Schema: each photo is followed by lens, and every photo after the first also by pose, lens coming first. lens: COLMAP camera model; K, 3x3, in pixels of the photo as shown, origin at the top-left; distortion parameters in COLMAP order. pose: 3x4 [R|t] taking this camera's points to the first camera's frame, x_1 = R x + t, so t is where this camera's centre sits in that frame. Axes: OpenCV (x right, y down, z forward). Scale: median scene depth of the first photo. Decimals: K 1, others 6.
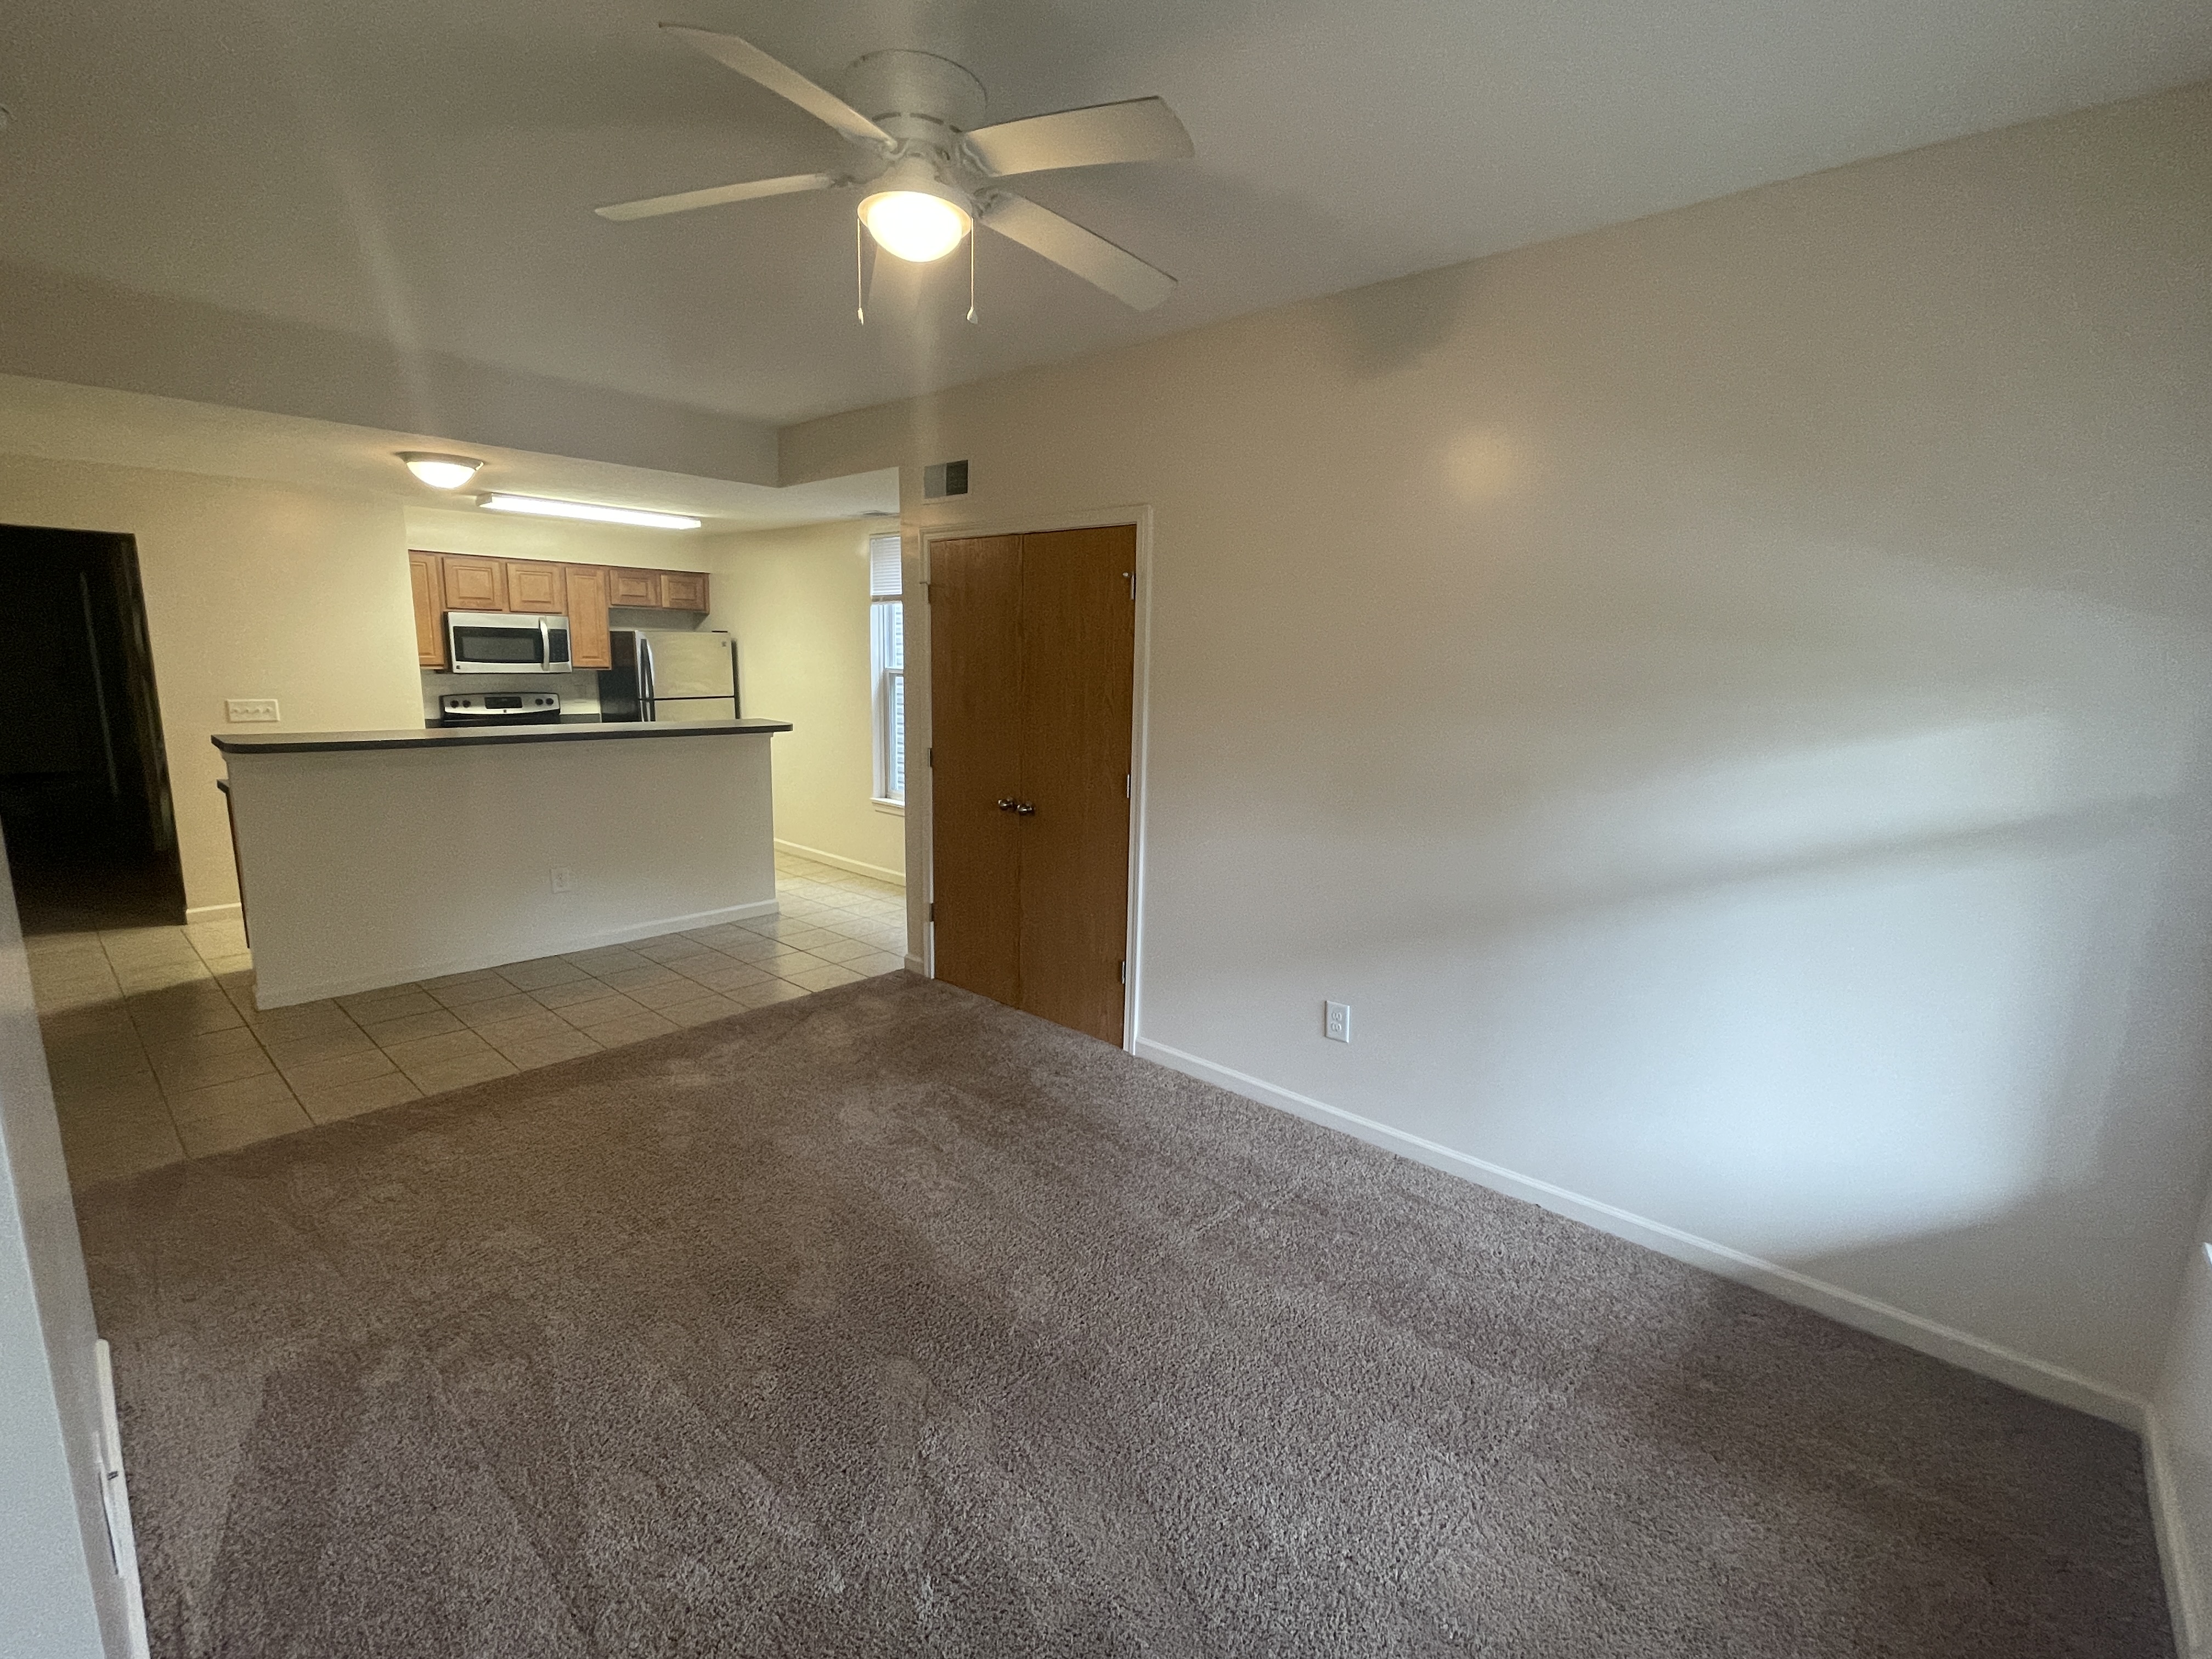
lens RADIAL K [[989.4, 0, 1106.0], [0, 989.4, 829.5], [0, 0, 1]] dist [-0.000957, -0.000230]
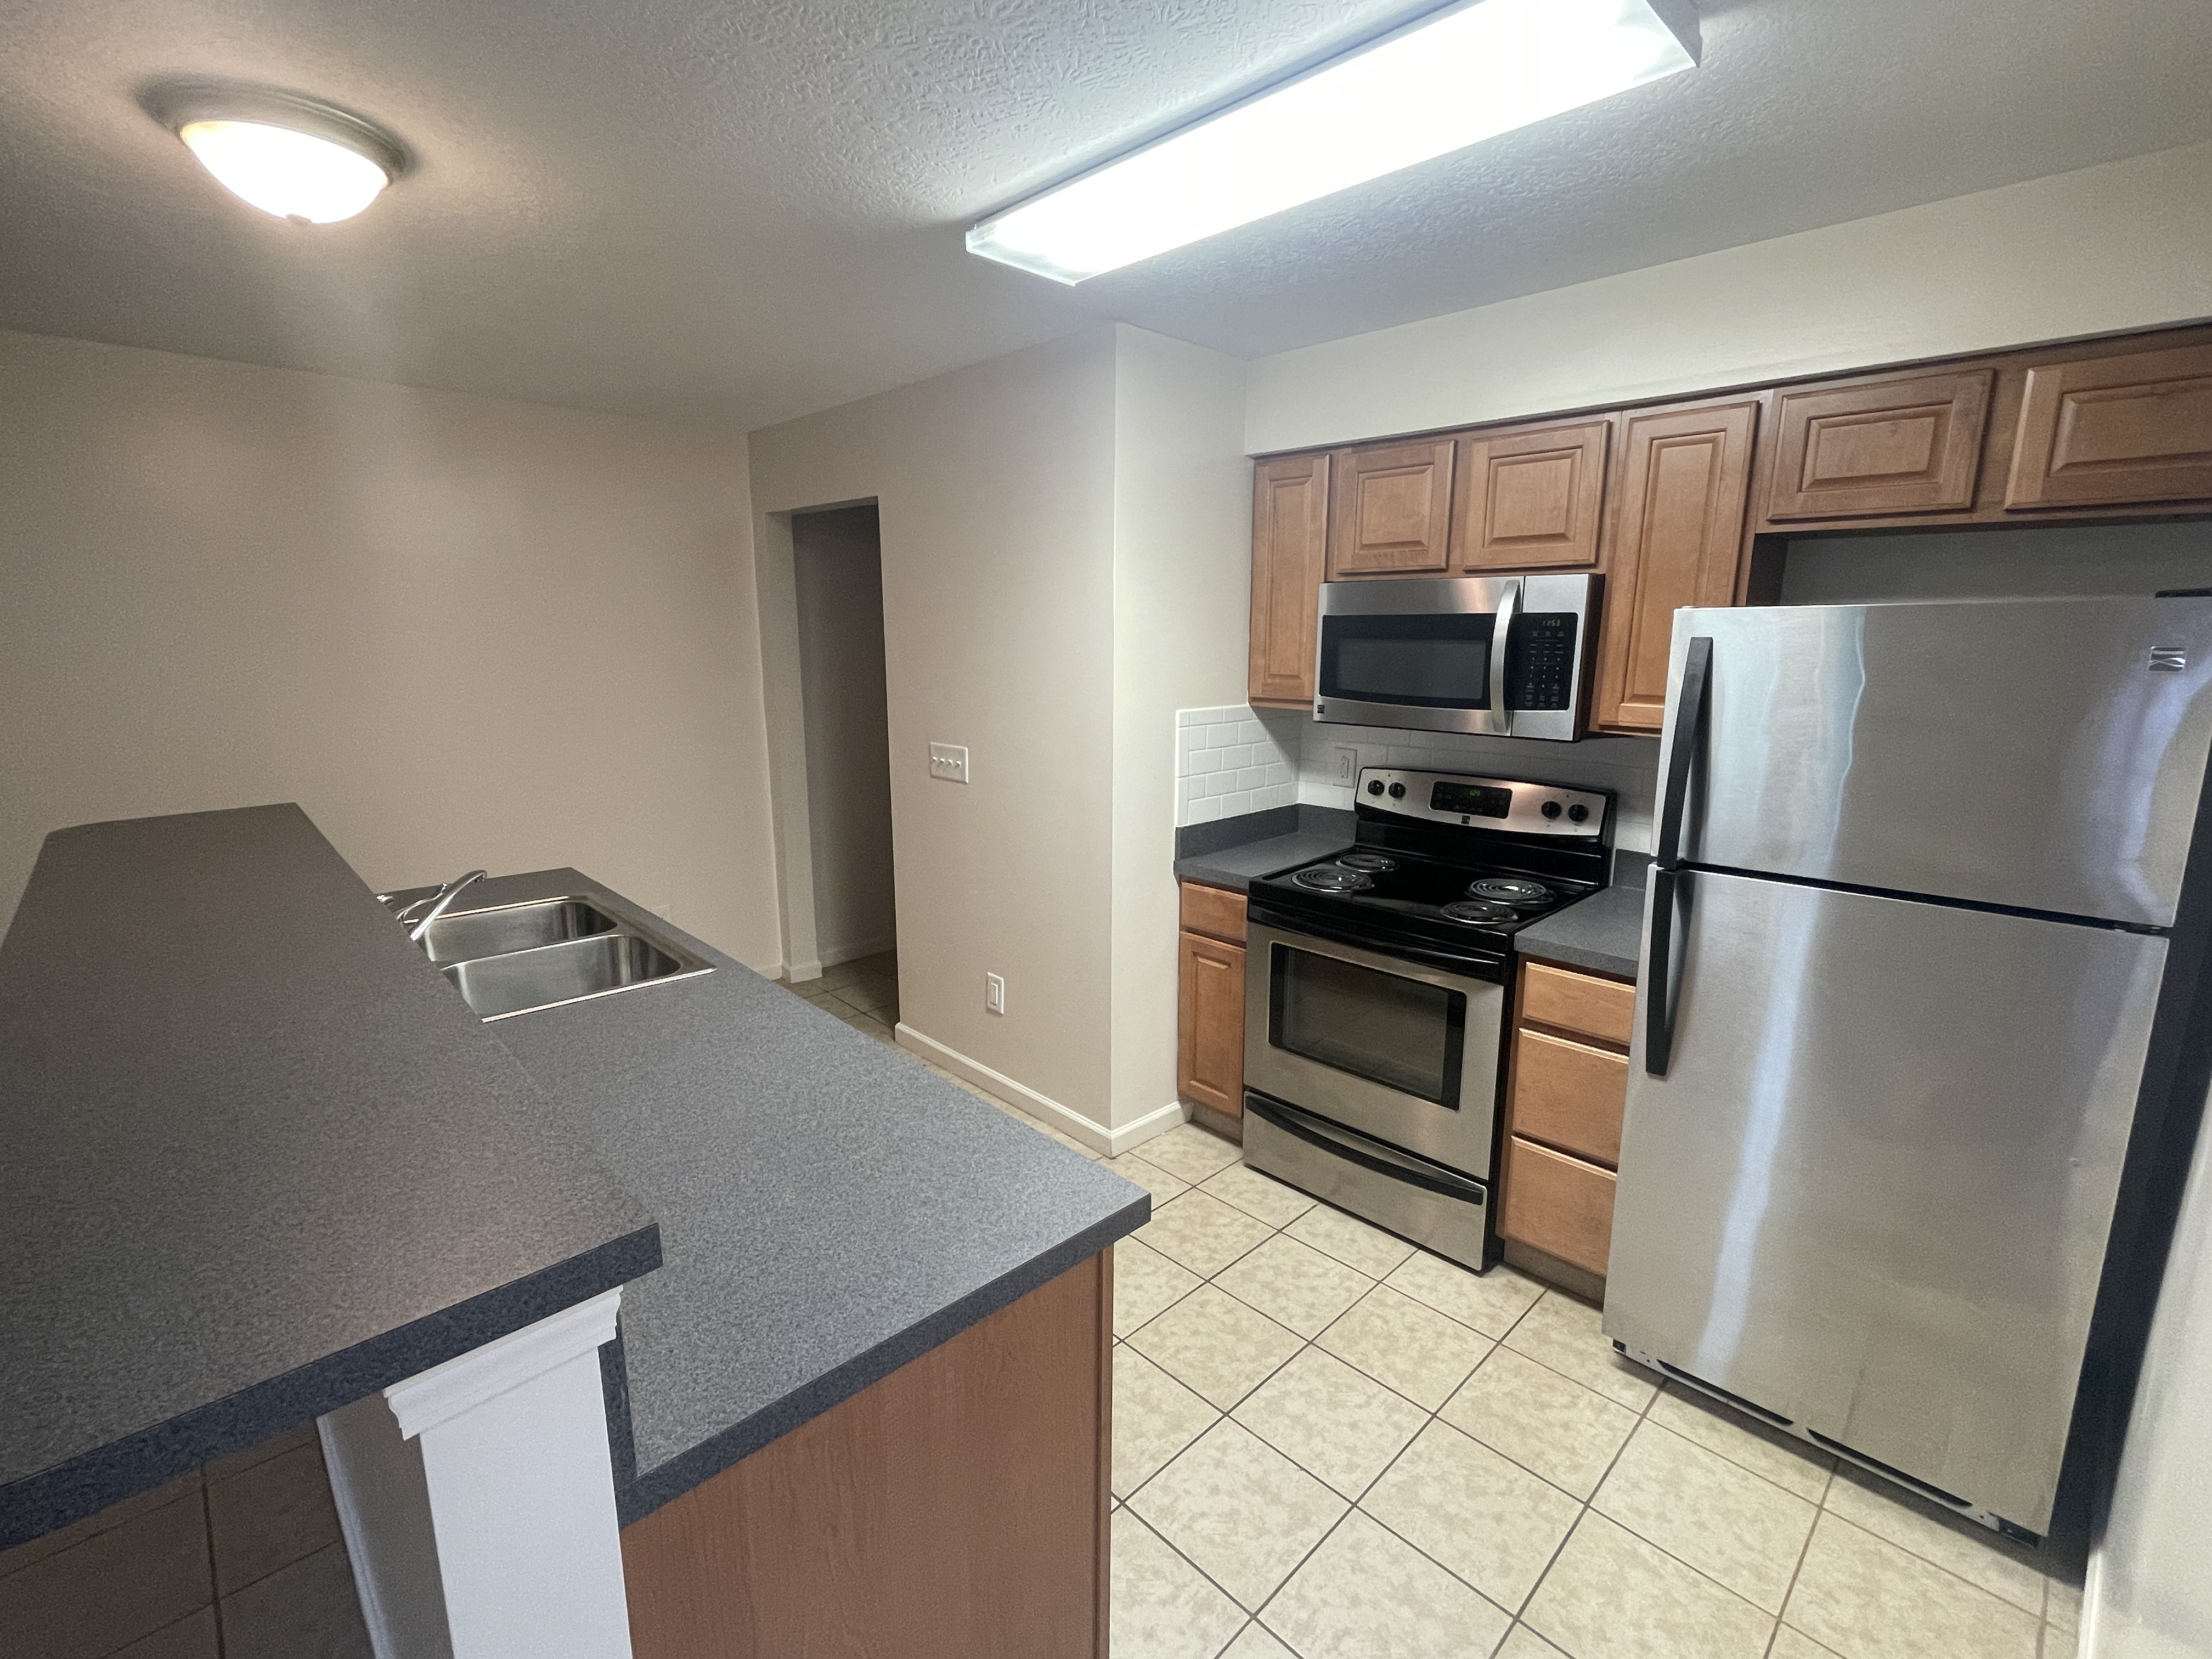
lens RADIAL K [[989.4, 0, 1106.0], [0, 989.4, 829.5], [0, 0, 1]] dist [-0.000957, -0.000230]
pose [[-0.062268, 0.171975, -0.983131, -0.106863], [-0.187354, 0.965518, 0.180761, -0.089486], [0.980317, 0.195449, -0.027901, 0.477758]]
